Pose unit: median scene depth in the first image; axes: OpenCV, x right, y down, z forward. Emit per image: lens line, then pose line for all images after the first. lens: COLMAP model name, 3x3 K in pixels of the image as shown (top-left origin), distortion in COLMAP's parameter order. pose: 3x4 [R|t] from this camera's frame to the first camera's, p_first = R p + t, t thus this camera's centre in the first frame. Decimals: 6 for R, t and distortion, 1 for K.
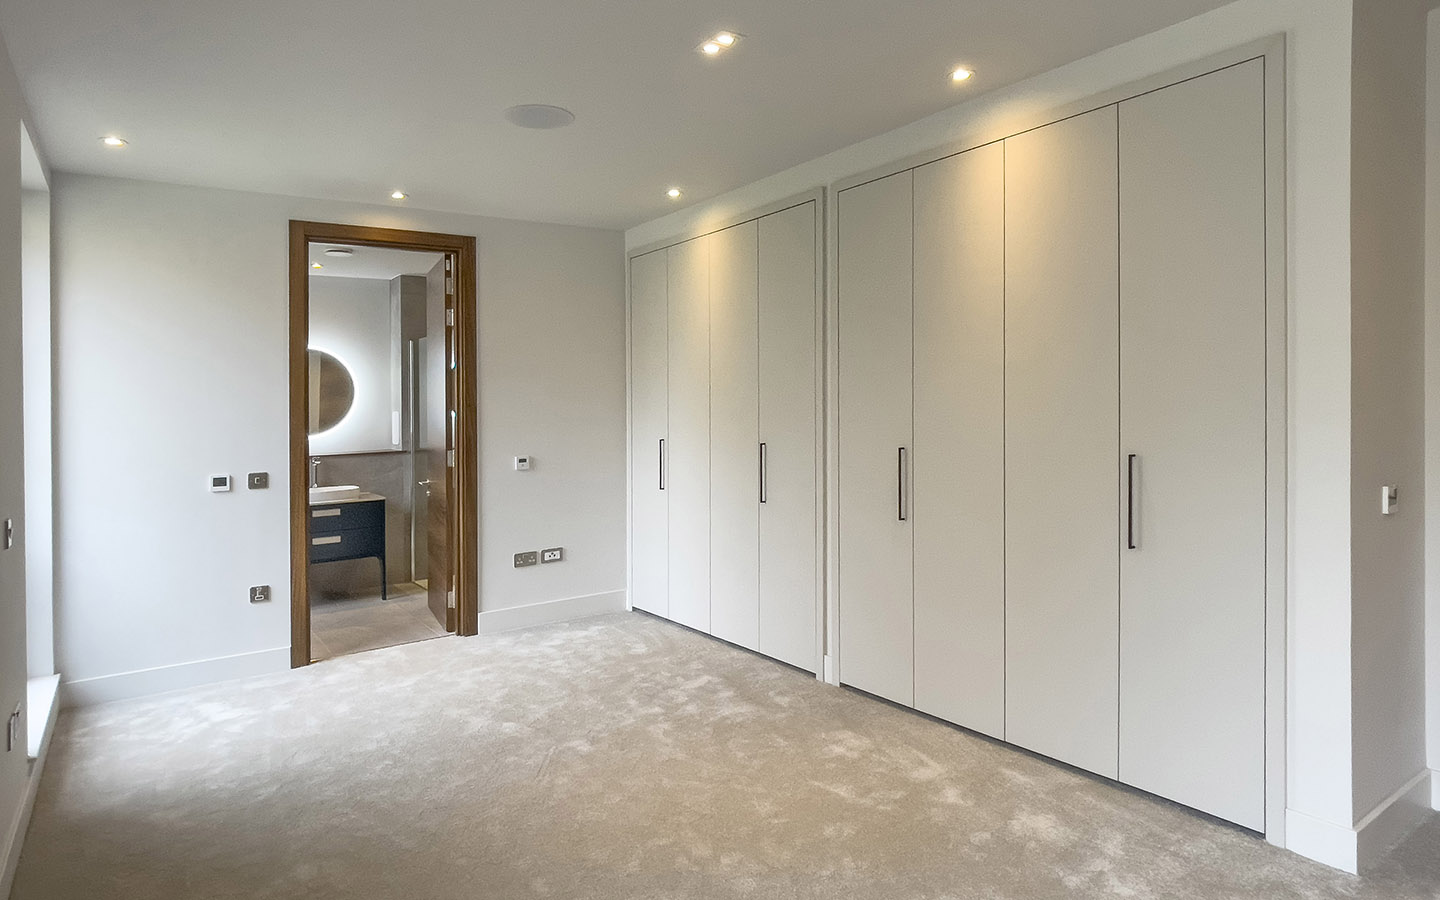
lens RADIAL K [[839.8, 0, 719.7], [0, 839.8, 402.5], [0, 0, 1]] dist [-0.001750, -0.000754]
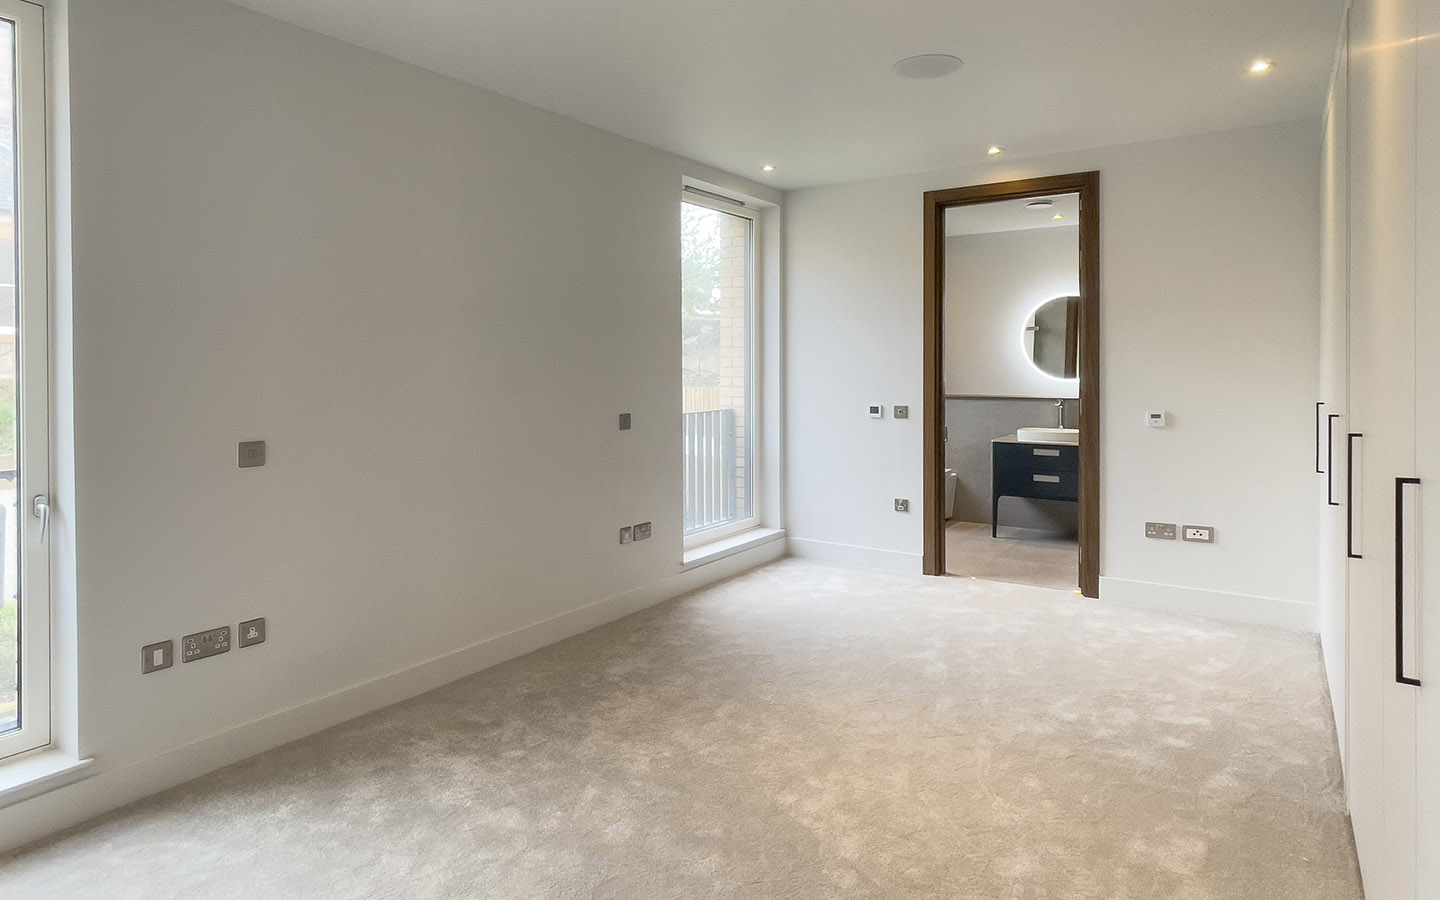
lens RADIAL K [[850.7, 0, 719.9], [0, 850.7, 348.8], [0, 0, 1]] dist [-0.001289, -0.000705]
pose [[0.357372, 0.008208, -0.933926, 0.456274], [-0.004617, 0.999965, 0.007022, -0.005105], [0.933951, 0.001802, 0.357398, 0.282527]]
